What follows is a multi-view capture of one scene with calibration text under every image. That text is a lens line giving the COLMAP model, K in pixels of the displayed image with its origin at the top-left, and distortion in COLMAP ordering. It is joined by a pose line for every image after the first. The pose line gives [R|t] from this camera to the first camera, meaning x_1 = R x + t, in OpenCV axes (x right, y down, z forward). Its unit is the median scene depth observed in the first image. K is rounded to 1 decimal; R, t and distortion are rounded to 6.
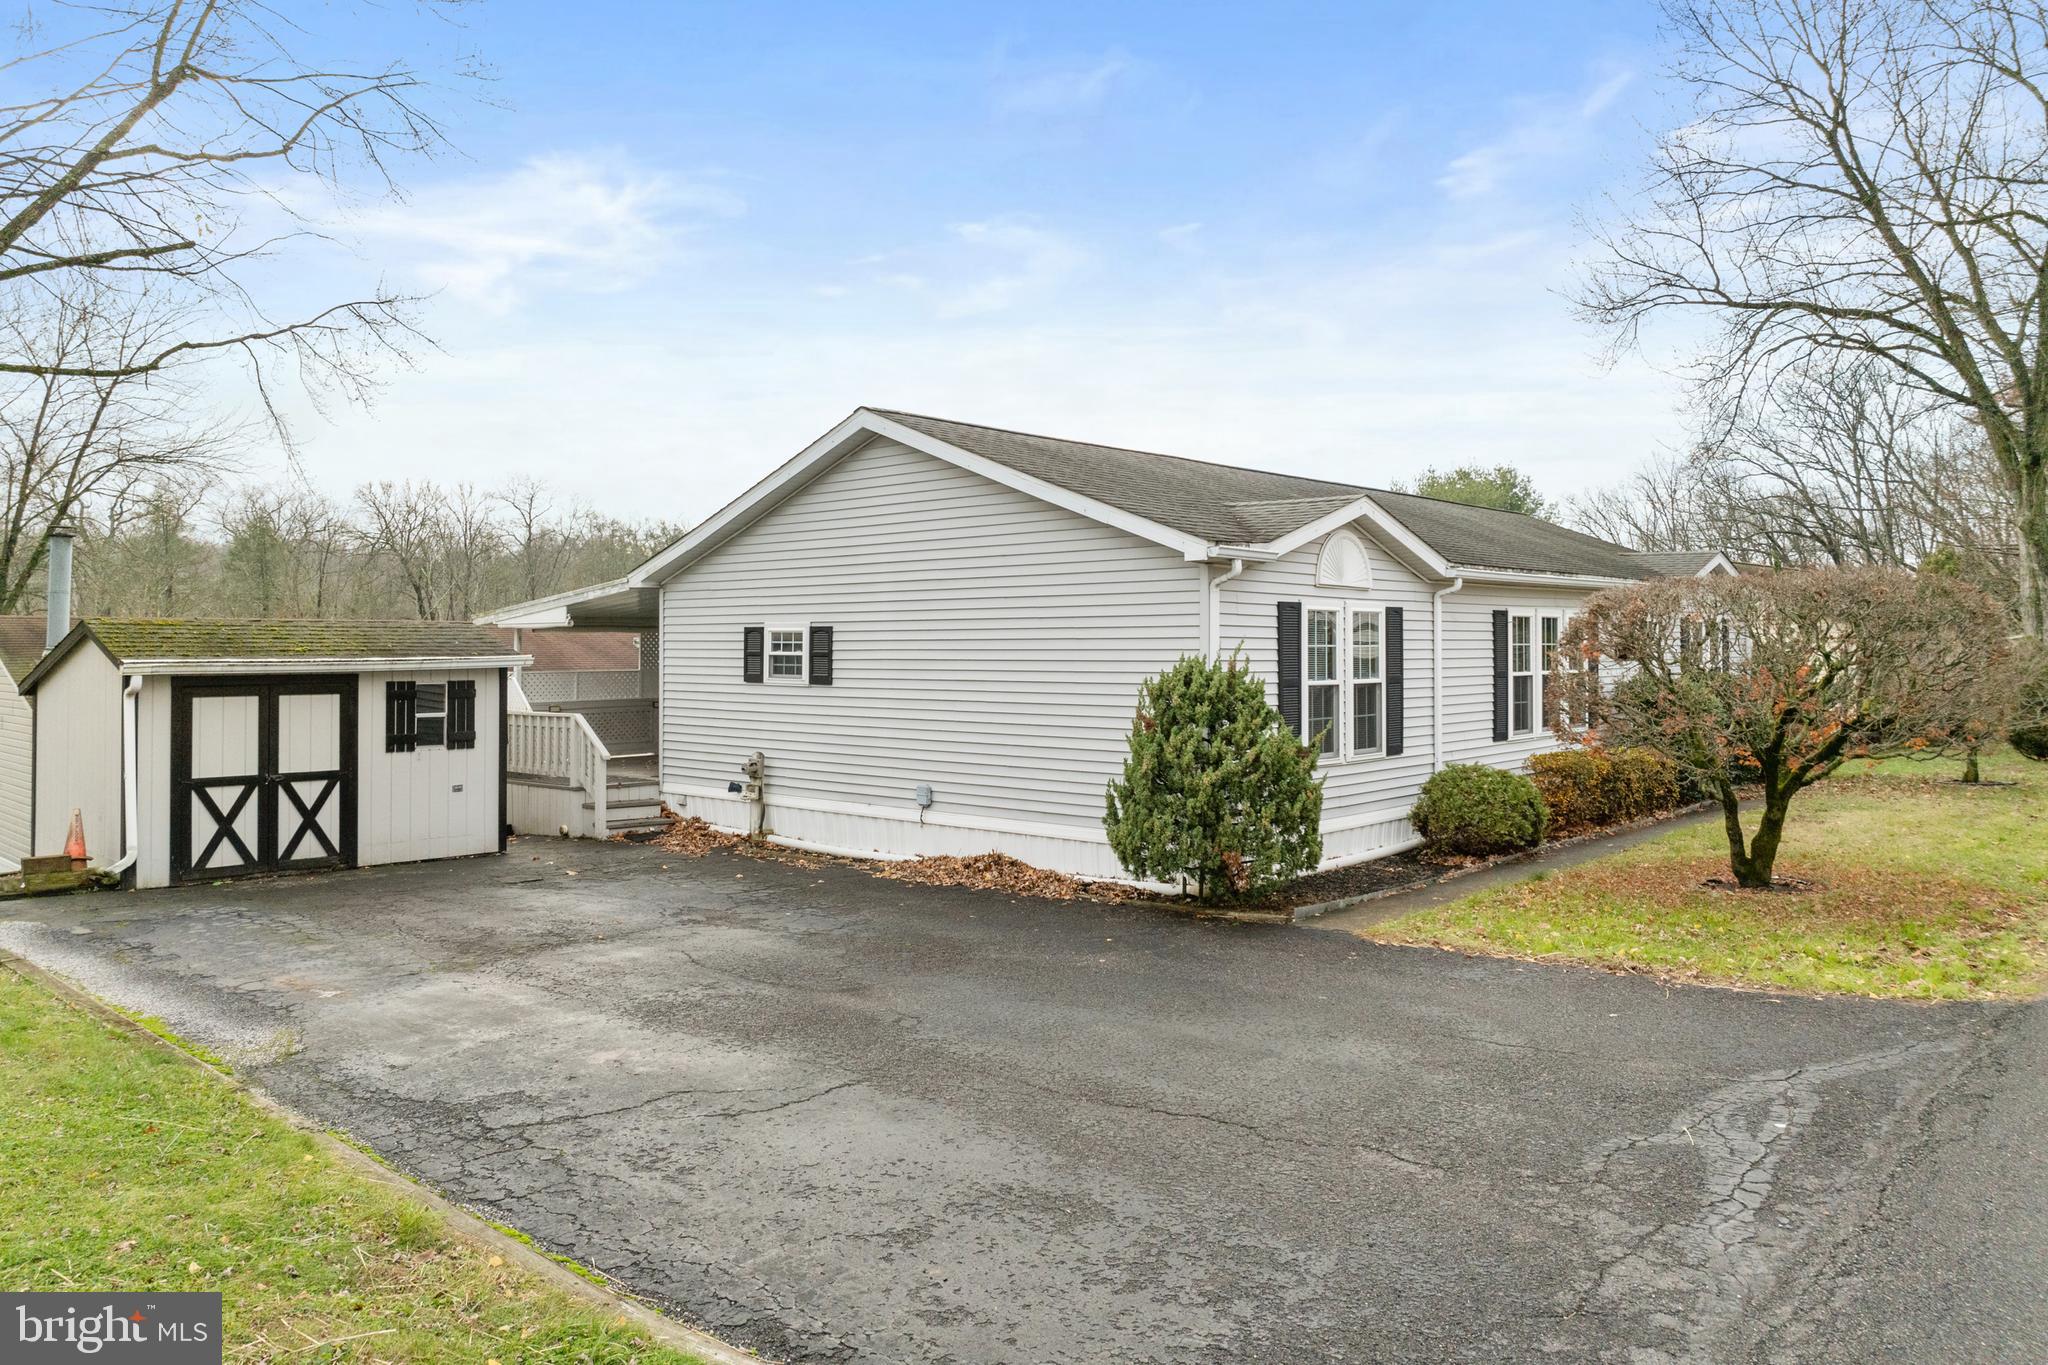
lens RADIAL K [[1441.5, 0, 1025.2], [0, 1441.5, 629.6], [0, 0, 1]] dist [-0.024652, -0.026890]
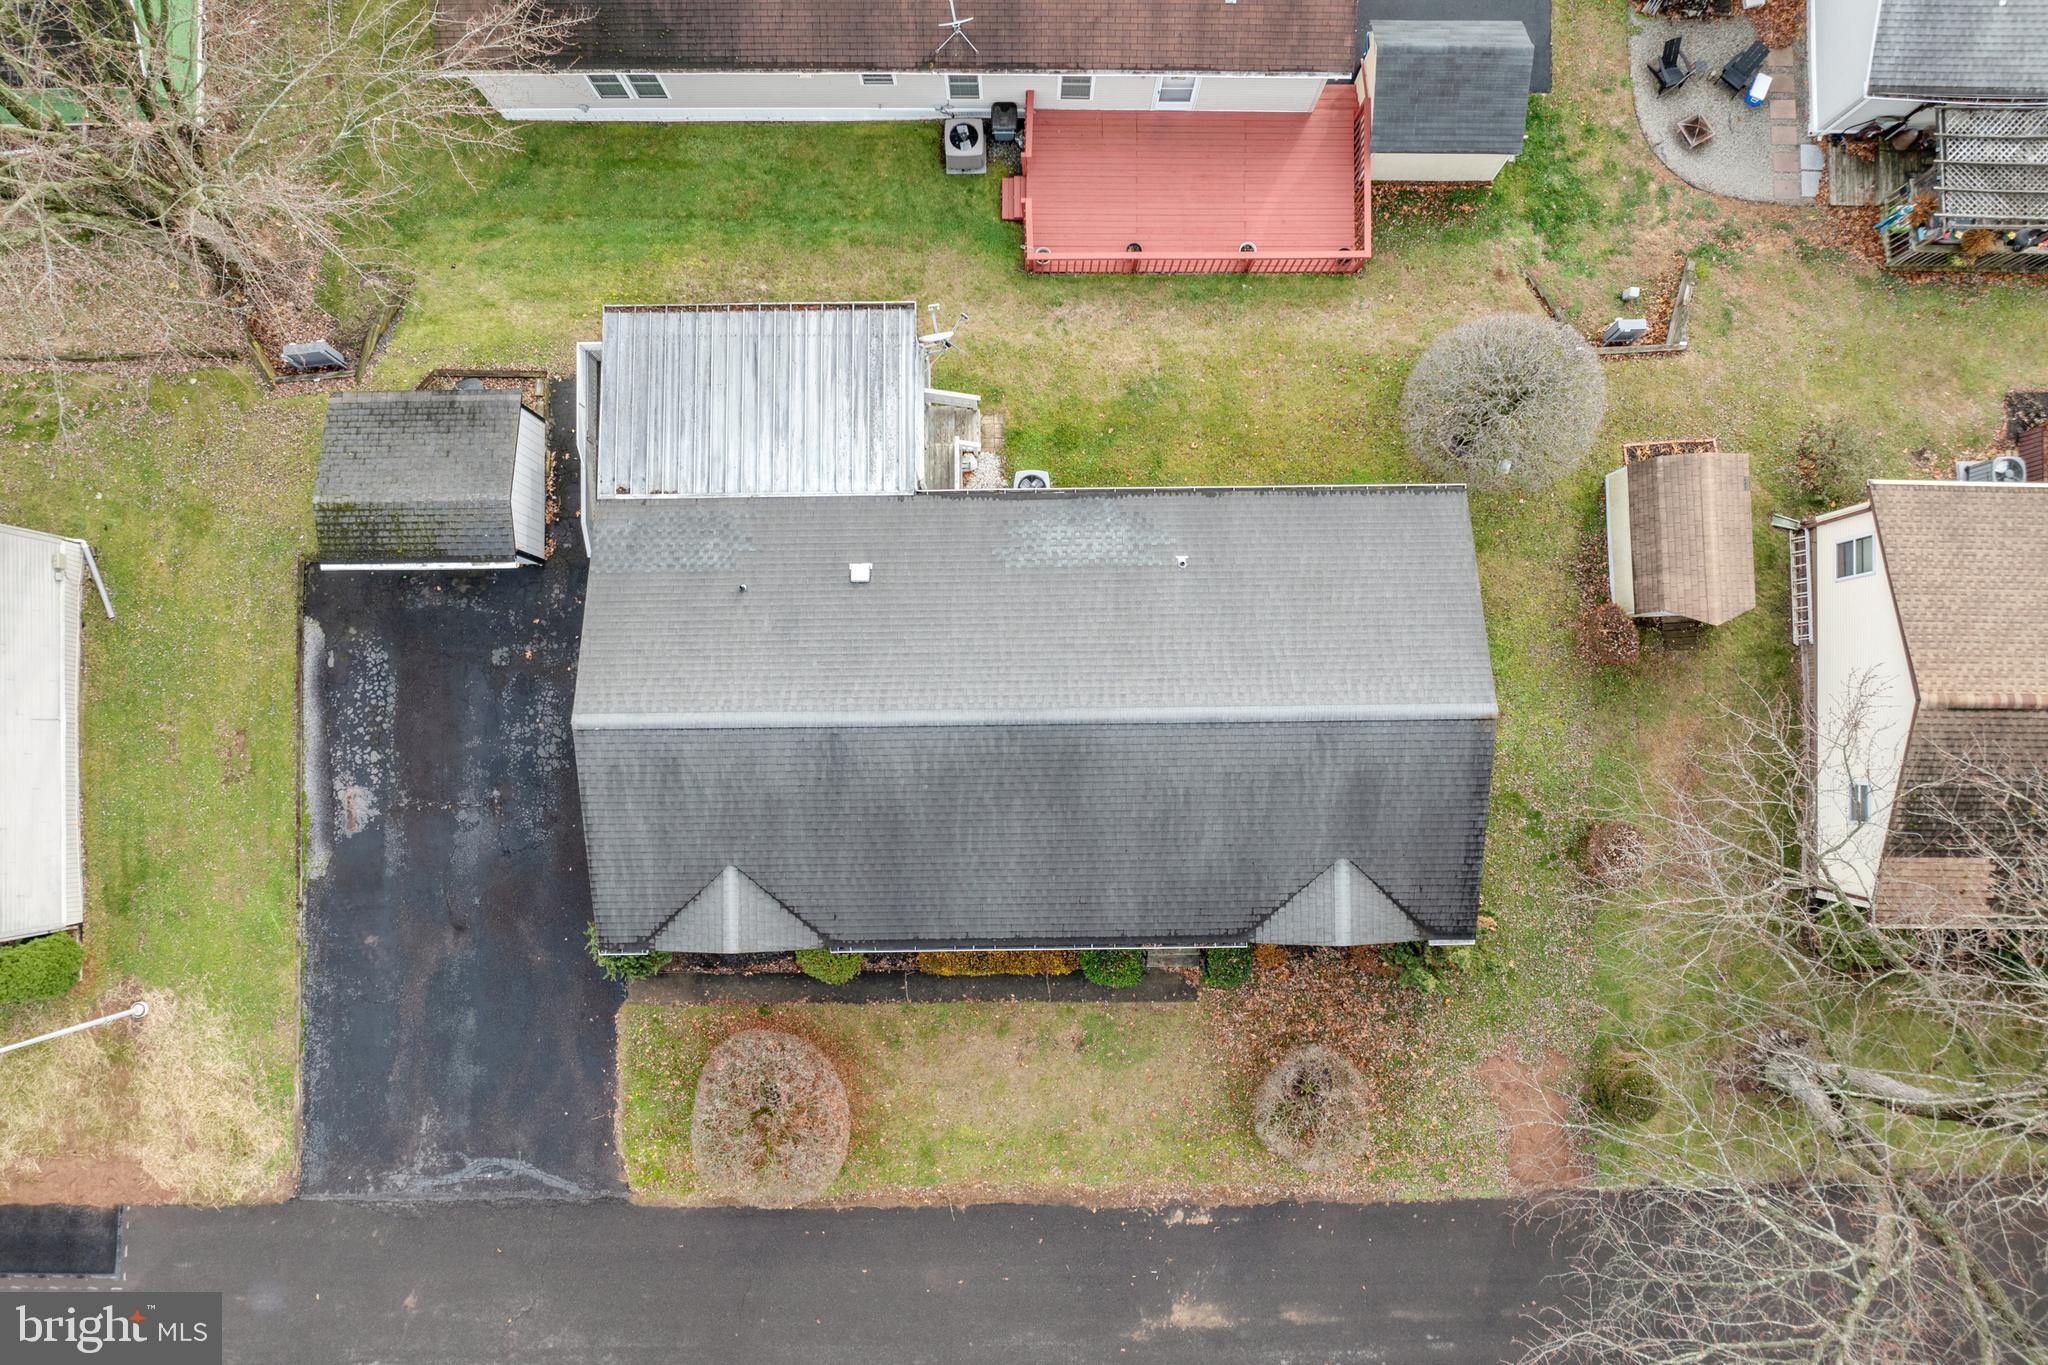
lens RADIAL K [[1474.7, 0, 1024.0], [0, 1474.7, 682.5], [0, 0, 1]] dist [-0.042365, -0.006775]
pose [[0.675810, 0.736692, -0.023789, 0.274995], [0.005424, 0.027303, 0.999612, -2.027940], [0.737056, -0.675677, 0.014456, 1.472775]]
